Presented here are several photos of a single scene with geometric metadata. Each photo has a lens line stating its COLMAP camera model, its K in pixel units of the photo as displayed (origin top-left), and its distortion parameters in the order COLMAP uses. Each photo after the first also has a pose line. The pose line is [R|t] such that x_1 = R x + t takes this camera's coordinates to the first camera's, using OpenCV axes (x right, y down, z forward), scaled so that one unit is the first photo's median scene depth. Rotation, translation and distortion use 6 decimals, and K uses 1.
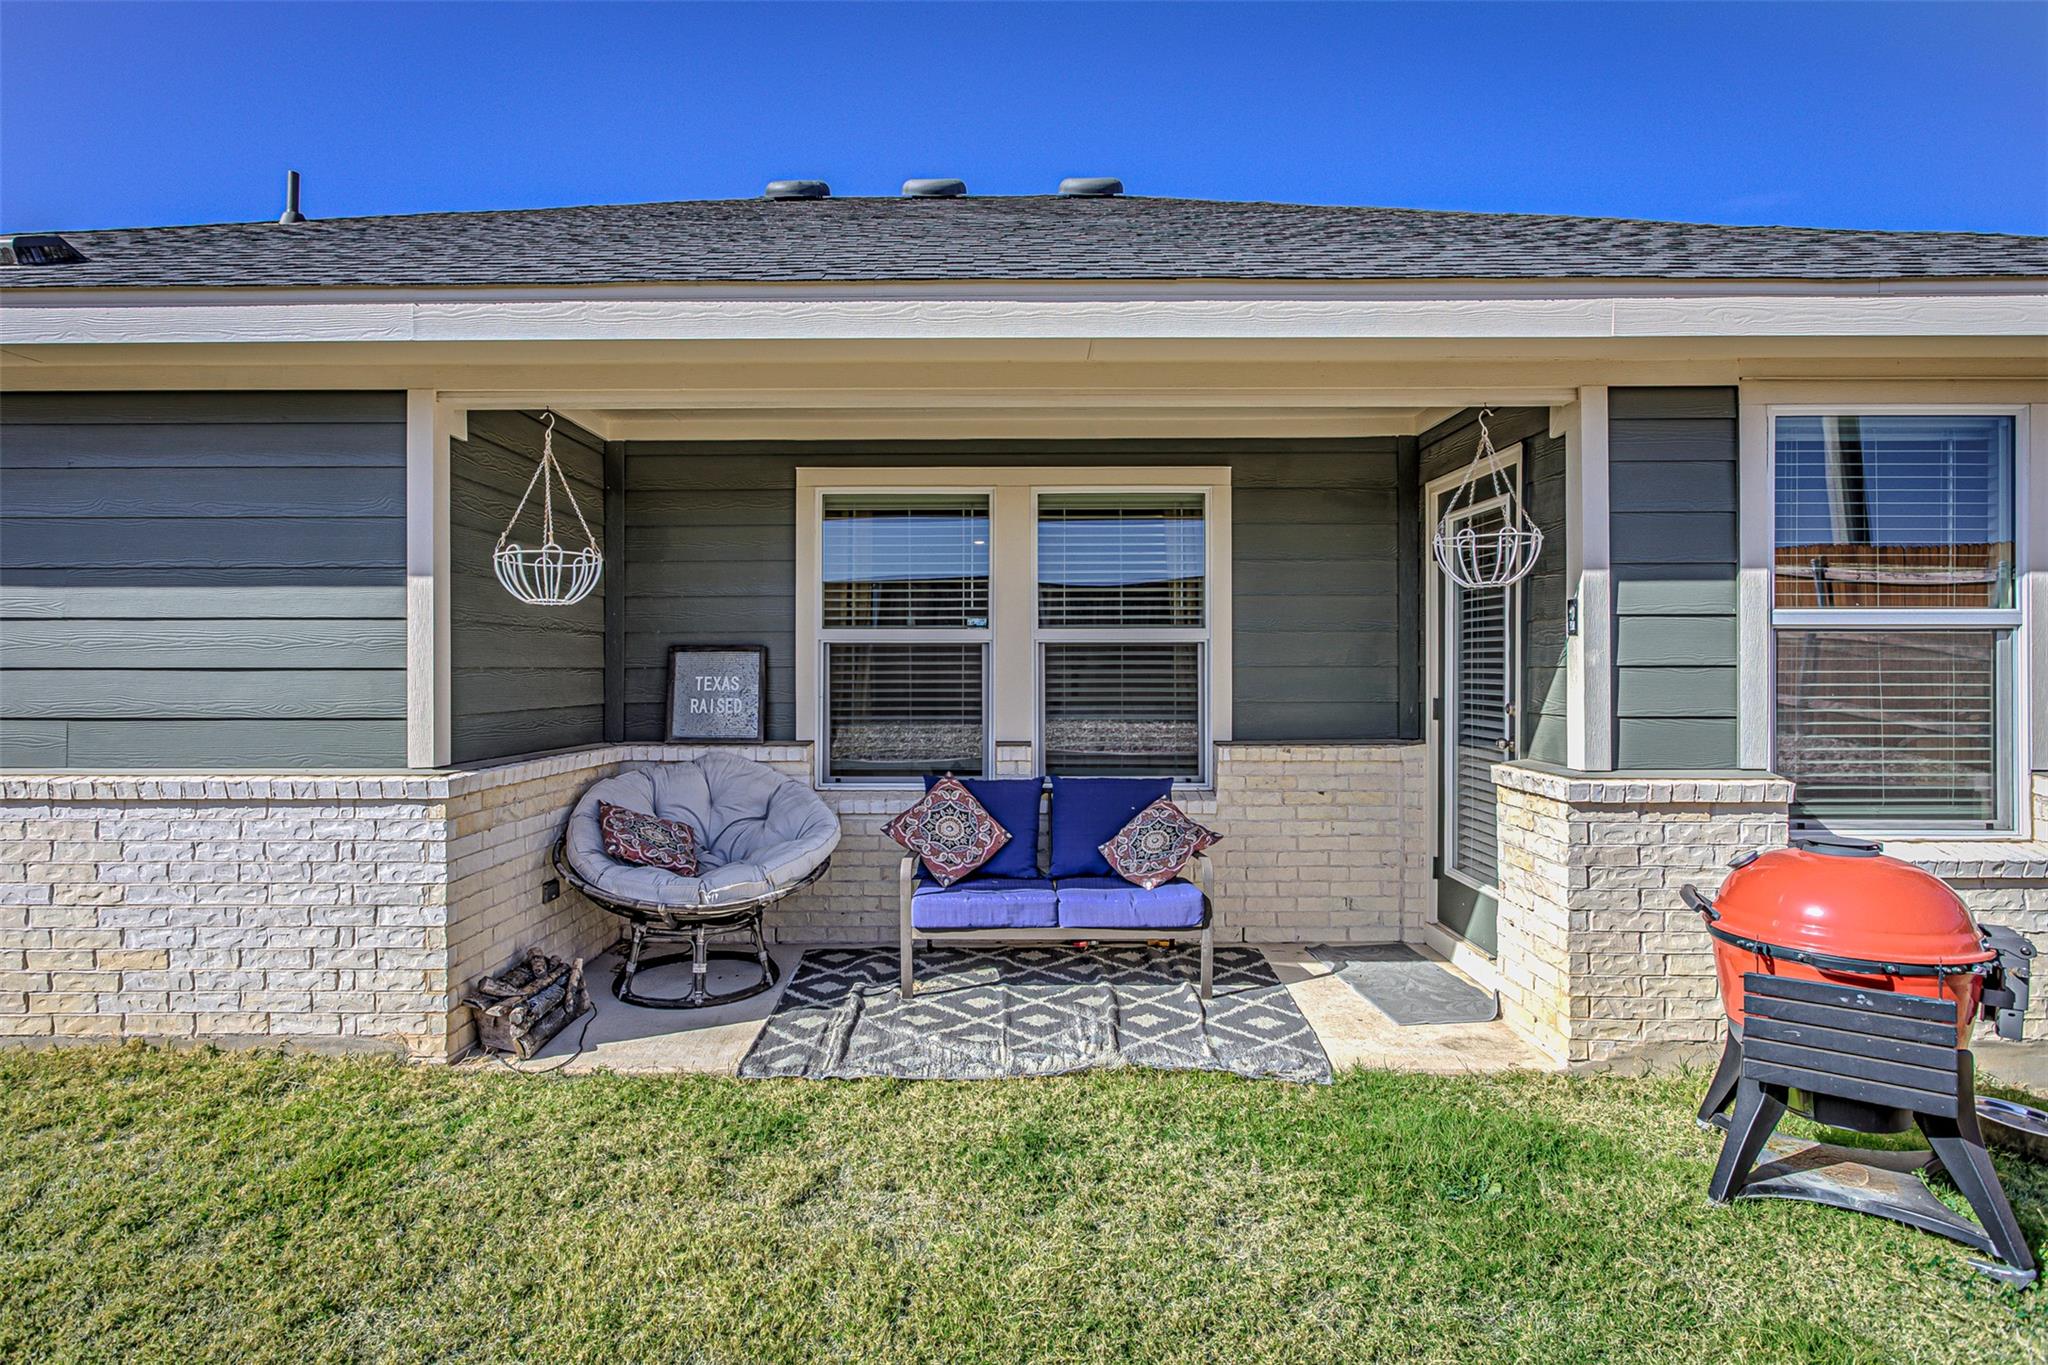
lens RADIAL K [[1022.9, 0, 1016.7], [0, 1022.9, 666.9], [0, 0, 1]] dist [-0.002038, 0.002460]
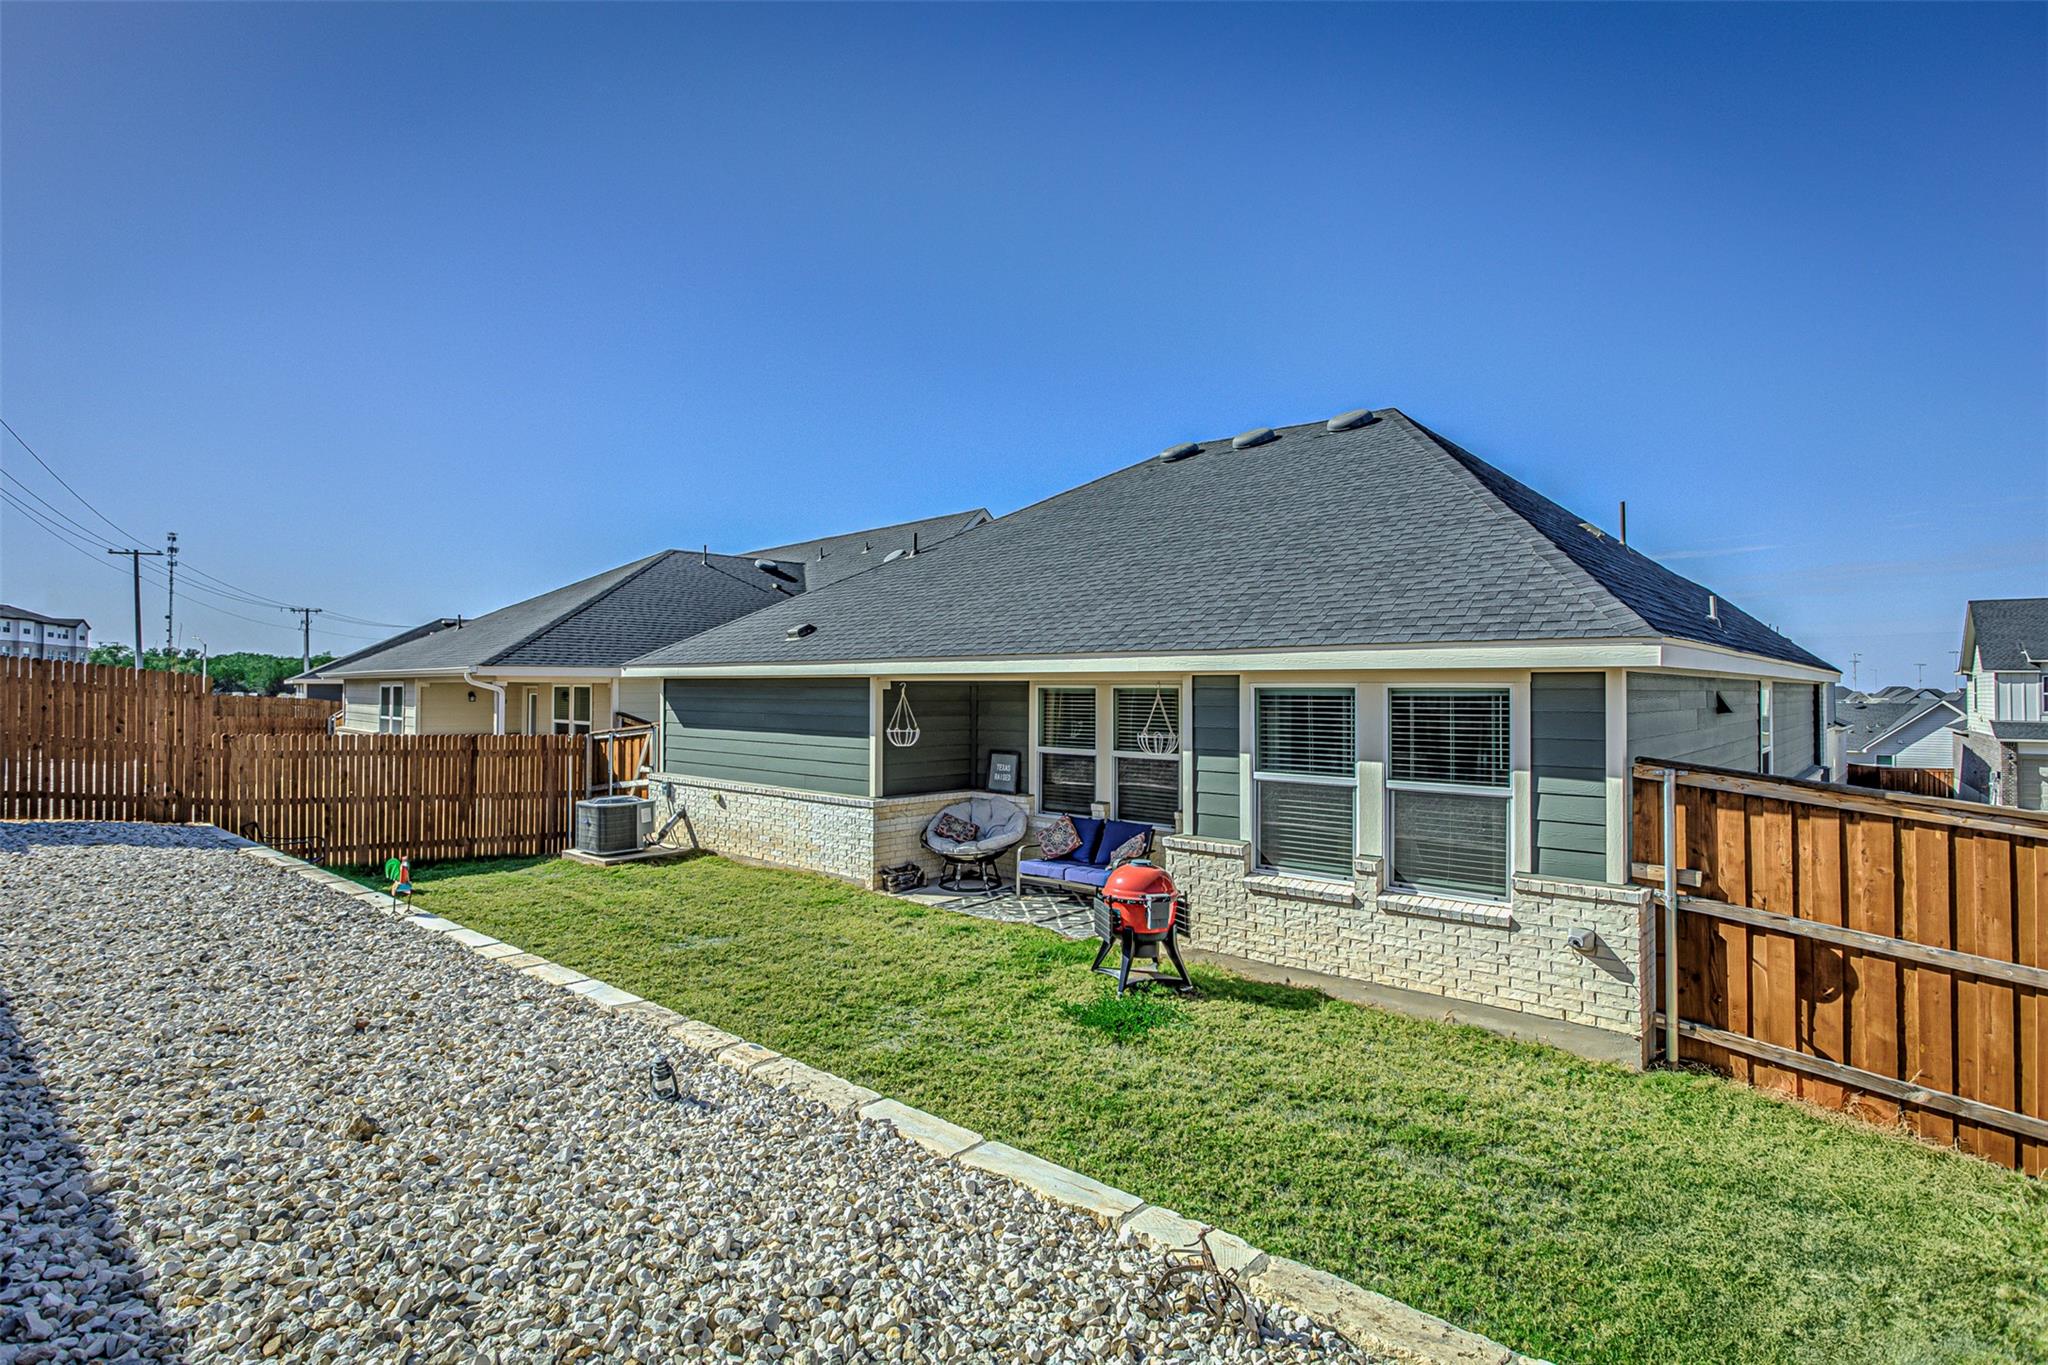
lens RADIAL K [[1022.9, 0, 1016.7], [0, 1022.9, 666.9], [0, 0, 1]] dist [-0.002038, 0.002460]
pose [[0.743022, -0.010387, -0.669186, 1.746234], [-0.002636, 0.999826, -0.018447, -0.229452], [0.669262, 0.015470, 0.742866, -0.986517]]
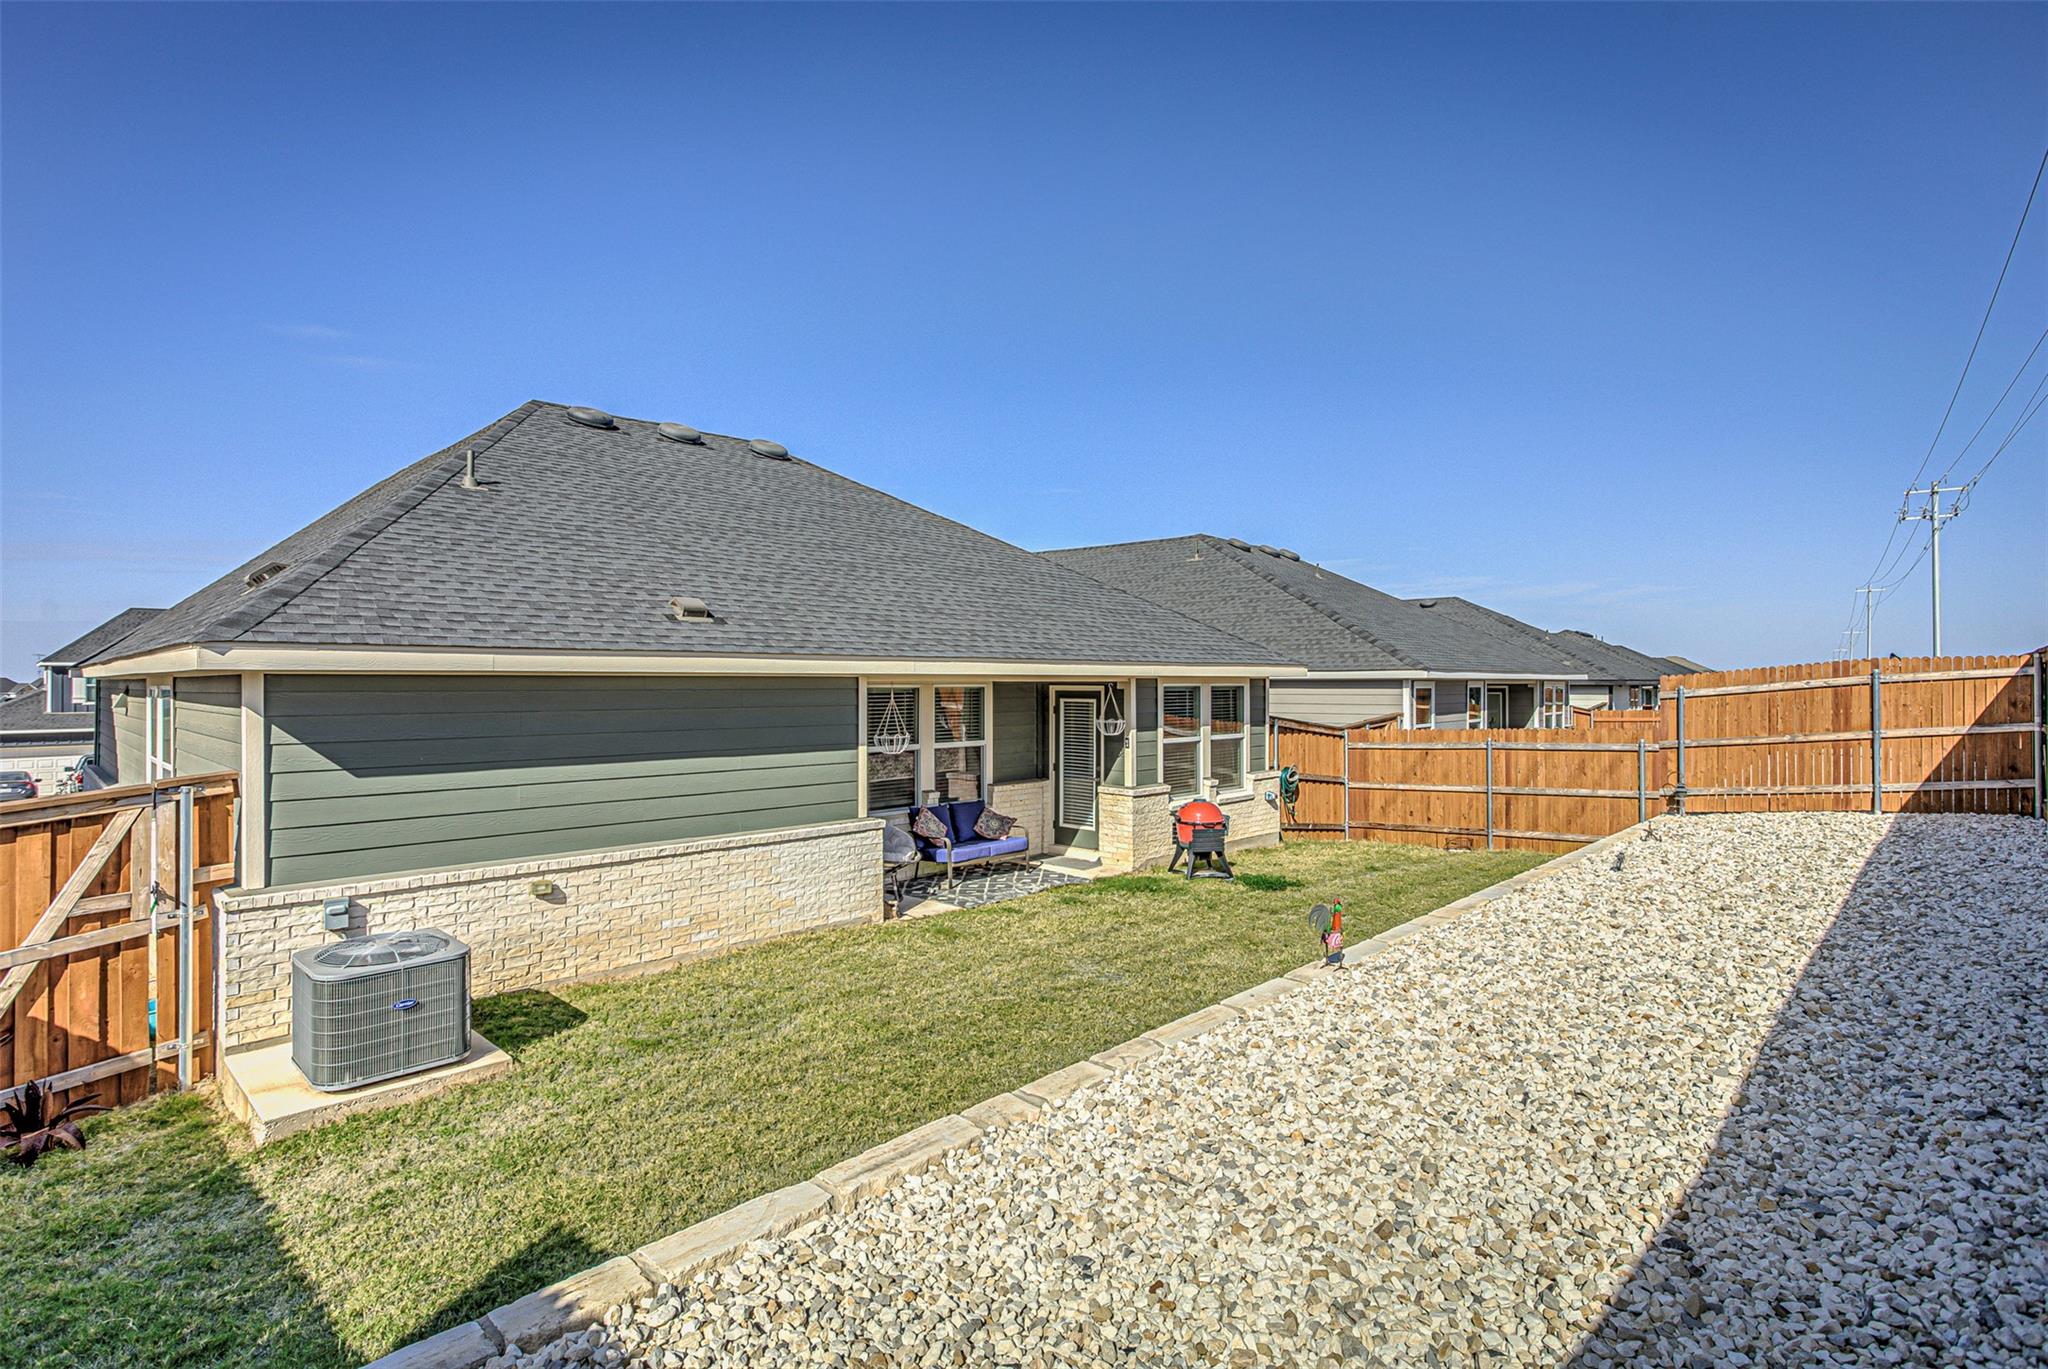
lens RADIAL K [[1022.9, 0, 1016.7], [0, 1022.9, 668.9], [0, 0, 1]] dist [-0.002038, 0.002460]
pose [[0.695235, 0.009058, 0.718725, -2.089775], [-0.004094, 0.999954, -0.008642, -0.252397], [-0.718771, 0.003066, 0.695240, -1.080808]]
